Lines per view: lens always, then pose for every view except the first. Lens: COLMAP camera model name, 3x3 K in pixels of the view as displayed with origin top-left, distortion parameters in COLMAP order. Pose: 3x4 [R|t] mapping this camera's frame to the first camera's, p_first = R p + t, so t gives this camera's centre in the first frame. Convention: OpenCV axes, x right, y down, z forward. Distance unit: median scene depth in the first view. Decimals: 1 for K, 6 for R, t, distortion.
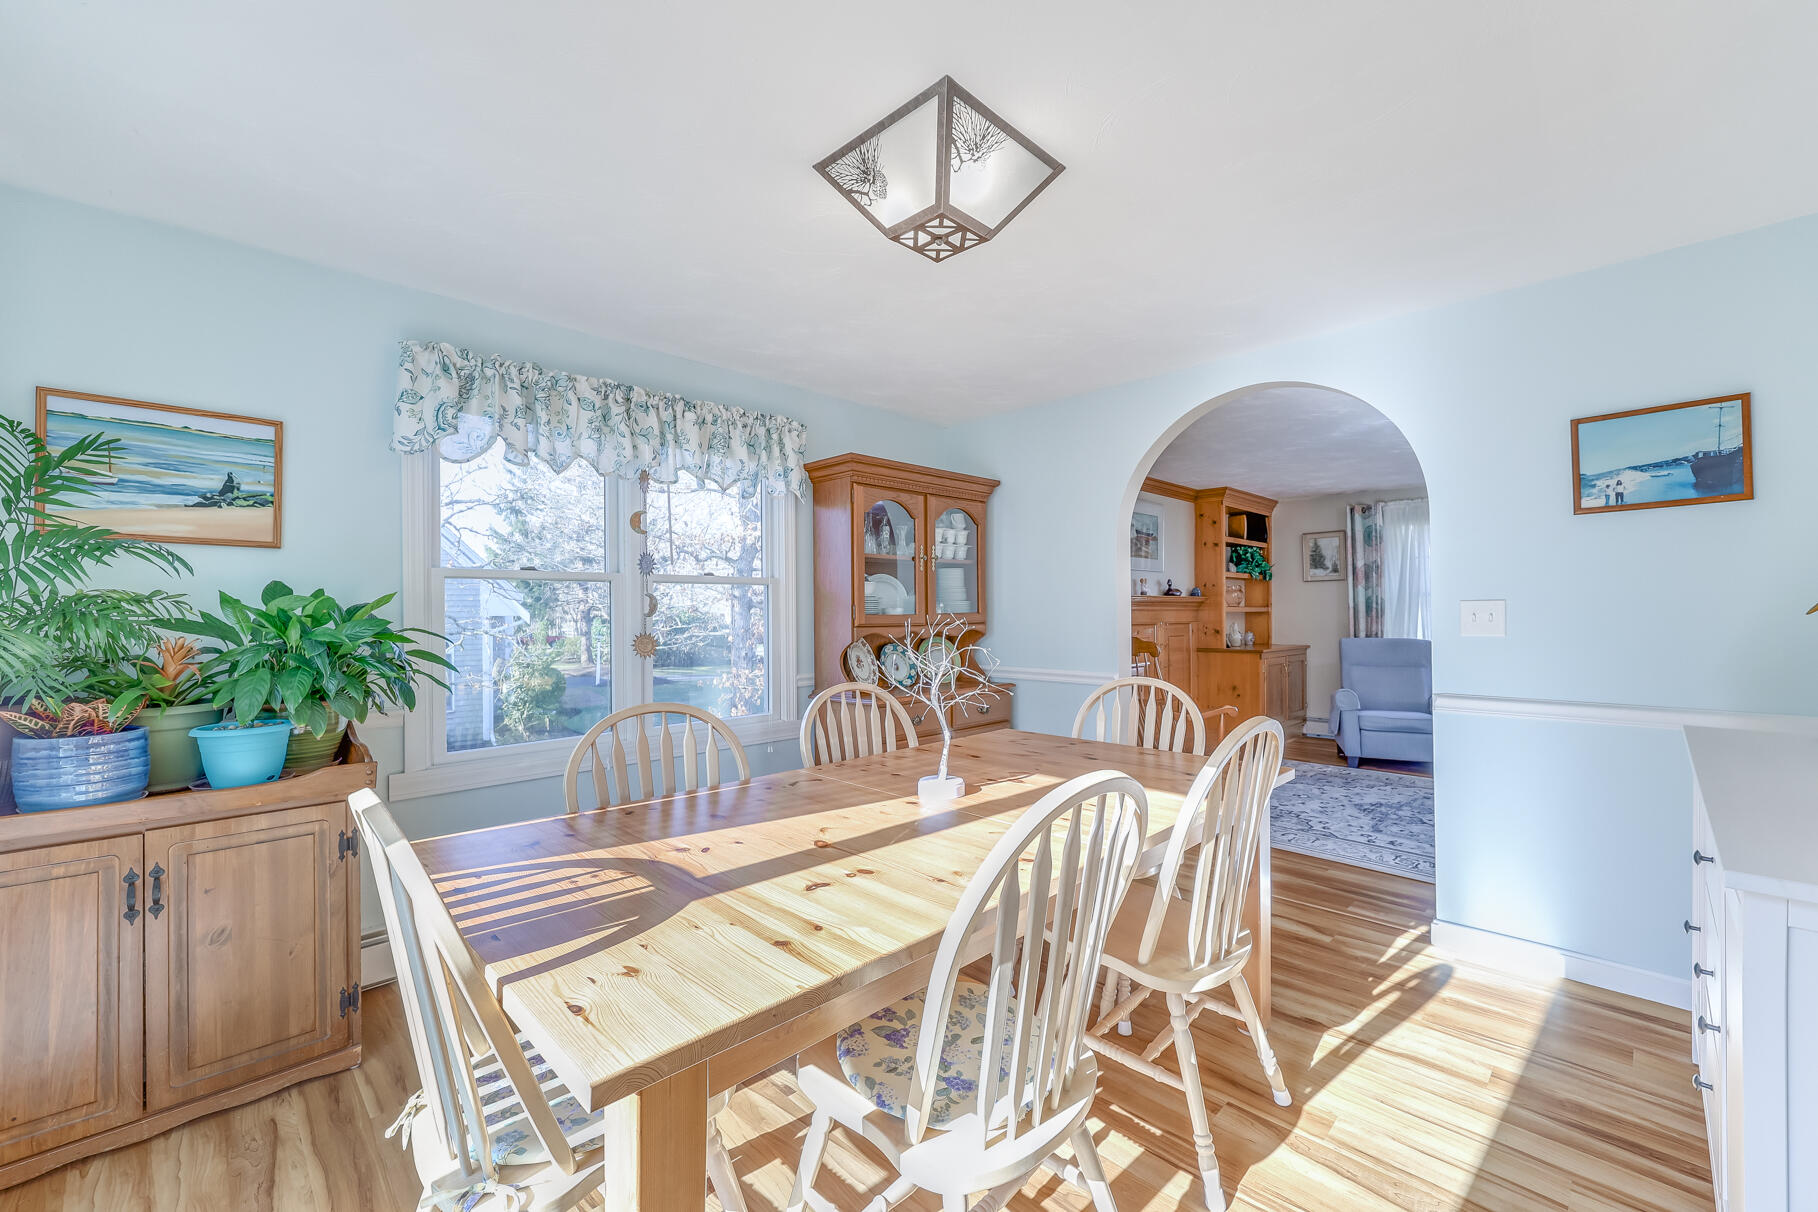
lens RADIAL K [[734.0, 0, 907.7], [0, 734.0, 611.4], [0, 0, 1]] dist [0.000806, 0.000141]
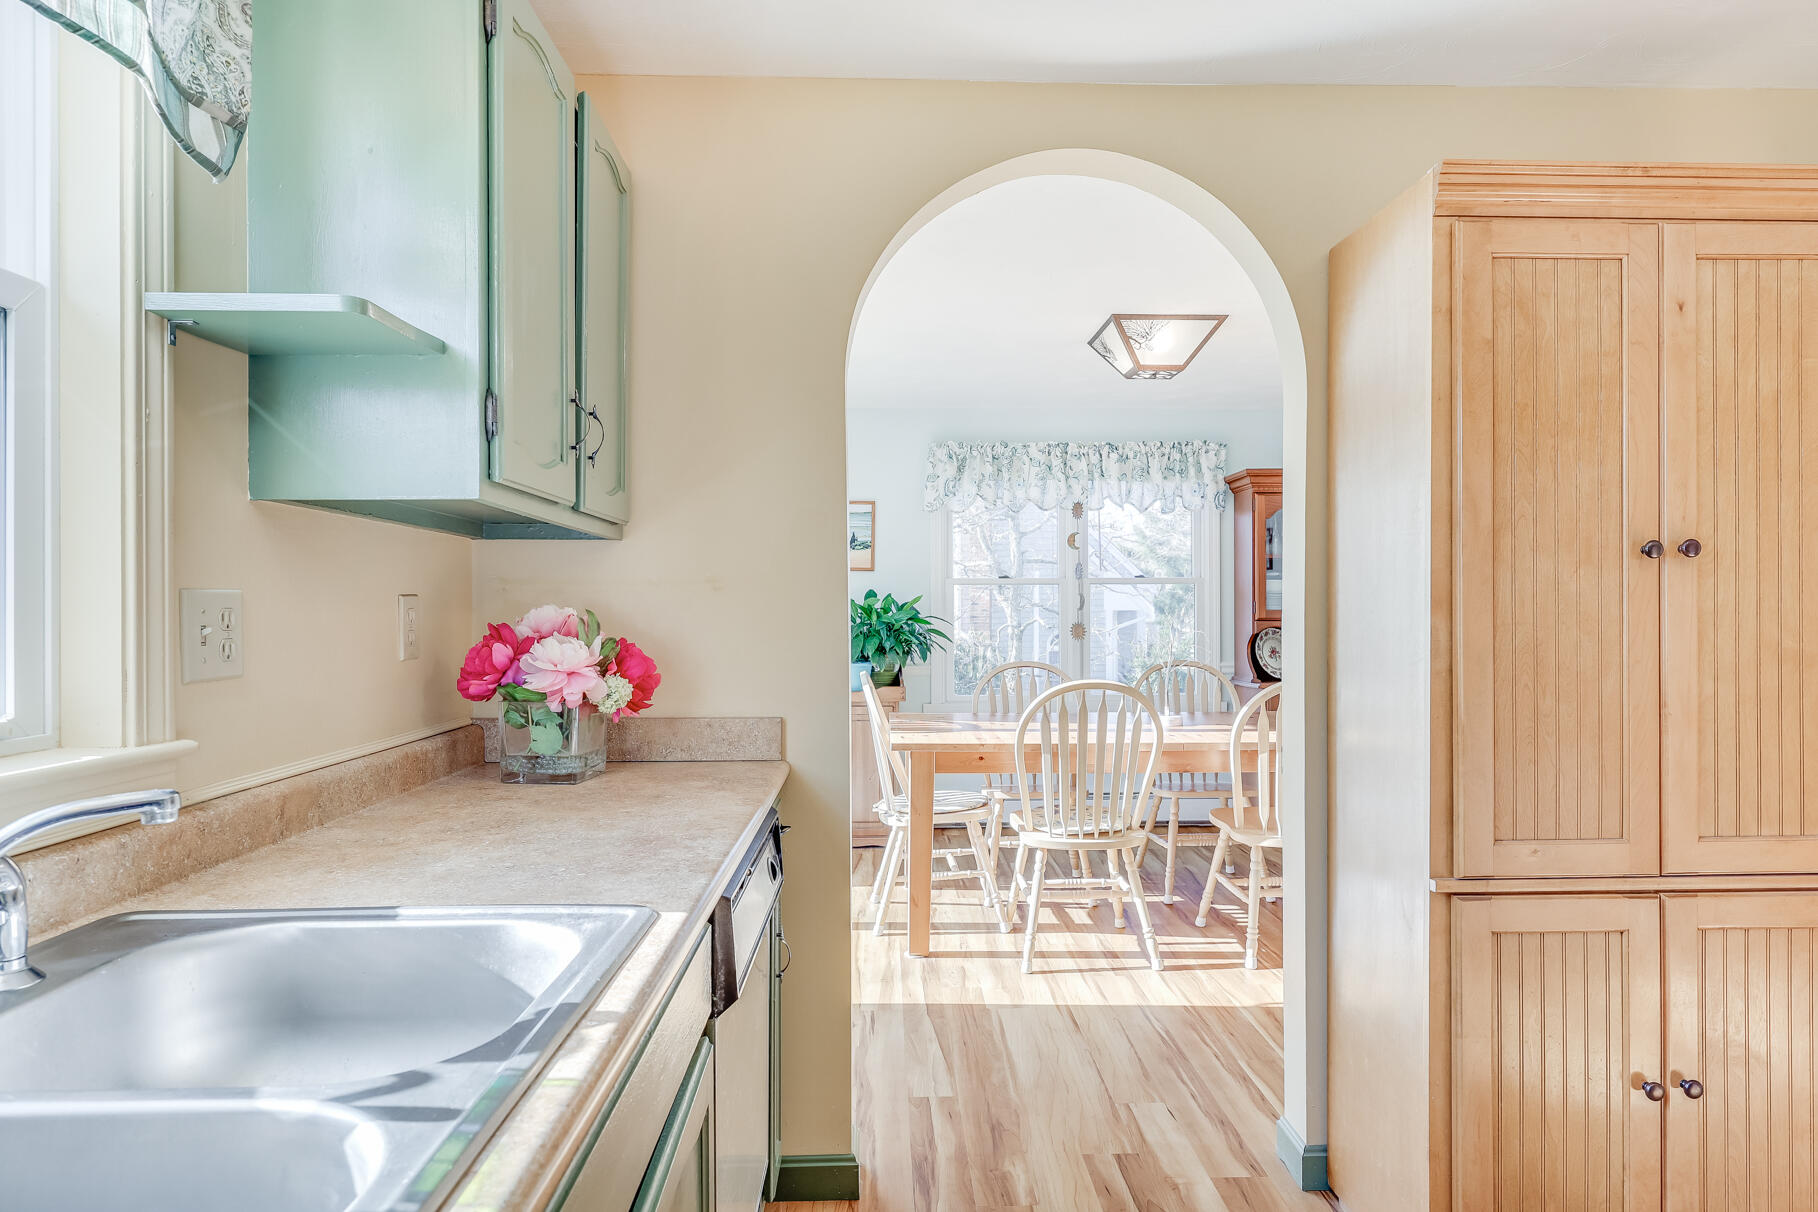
lens RADIAL K [[1057.5, 0, 900.9], [0, 1057.5, 611.8], [0, 0, 1]] dist [-0.000962, 0.001549]
pose [[0.725918, 0.006104, -0.687754, 0.995276], [-0.002650, 0.999978, 0.006078, -0.001525], [0.687776, -0.002590, 0.725918, -0.853910]]
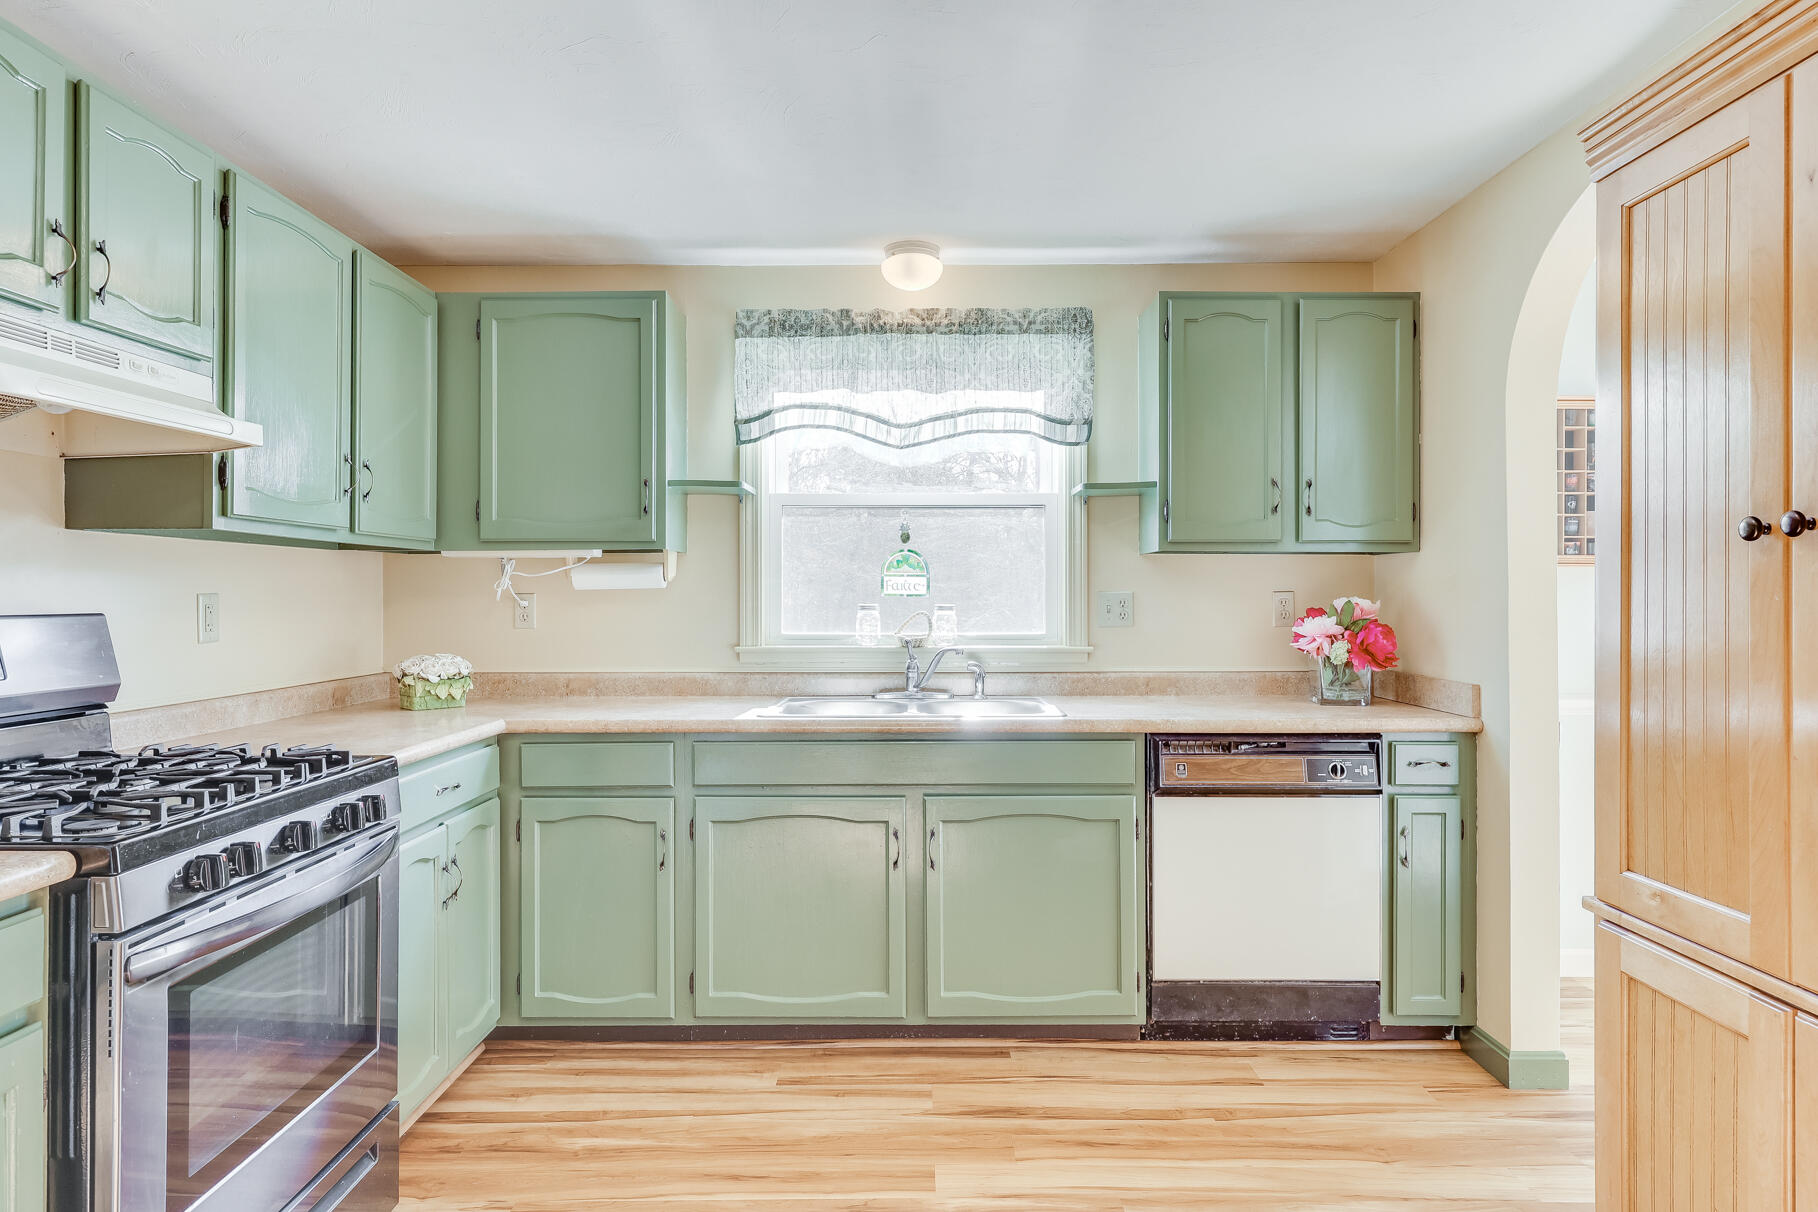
lens RADIAL K [[1057.5, 0, 915.1], [0, 1057.5, 590.6], [0, 0, 1]] dist [-0.000962, 0.001549]
pose [[-0.703636, 0.002191, -0.710557, 1.594971], [0.002680, 0.999996, 0.000430, -0.011746], [0.710555, -0.001602, -0.703639, 0.174849]]
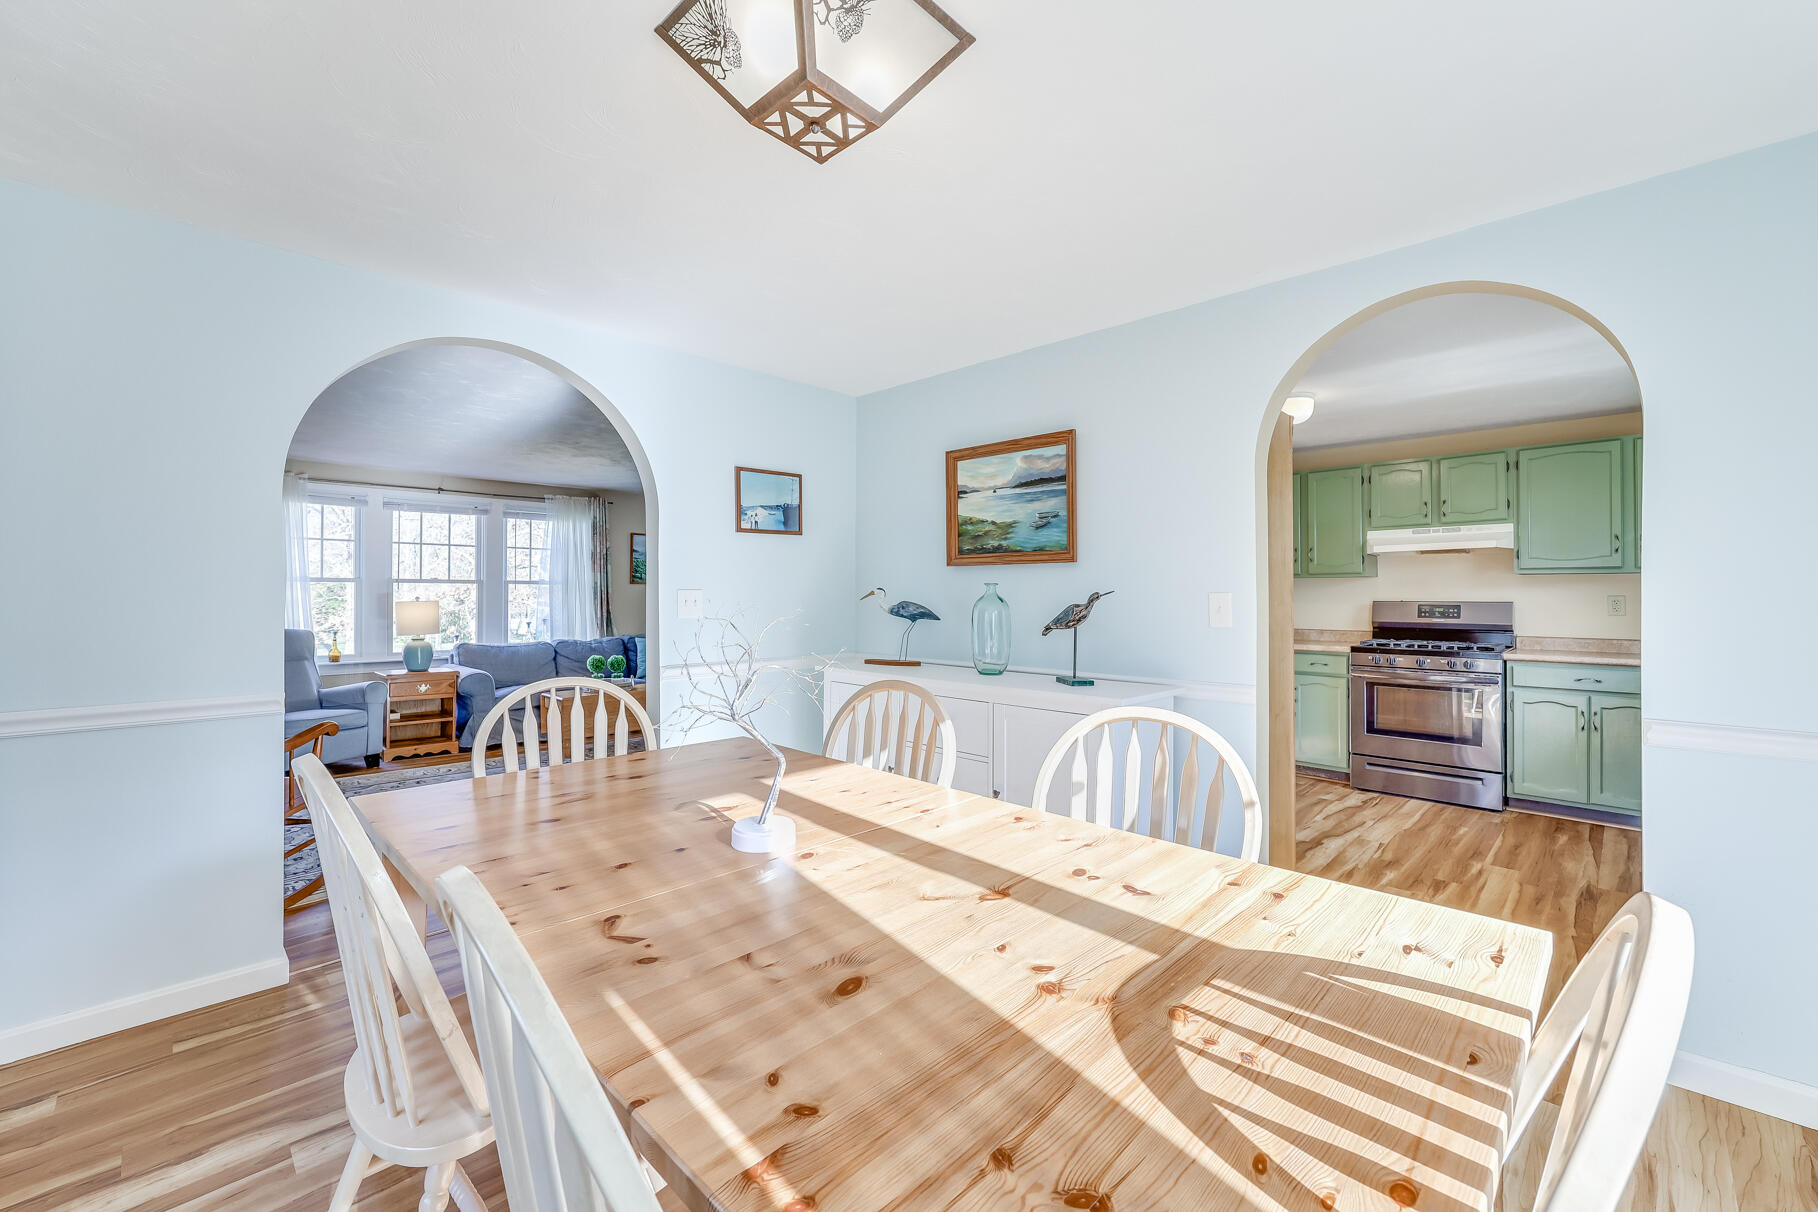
lens RADIAL K [[734.0, 0, 906.5], [0, 734.0, 599.0], [0, 0, 1]] dist [0.000806, 0.000141]
pose [[-0.009638, 0.000024, 0.999954, -0.569265], [-0.000994, 1.000000, -0.000033, 0.001009], [-0.999953, -0.000994, -0.009638, 0.699381]]
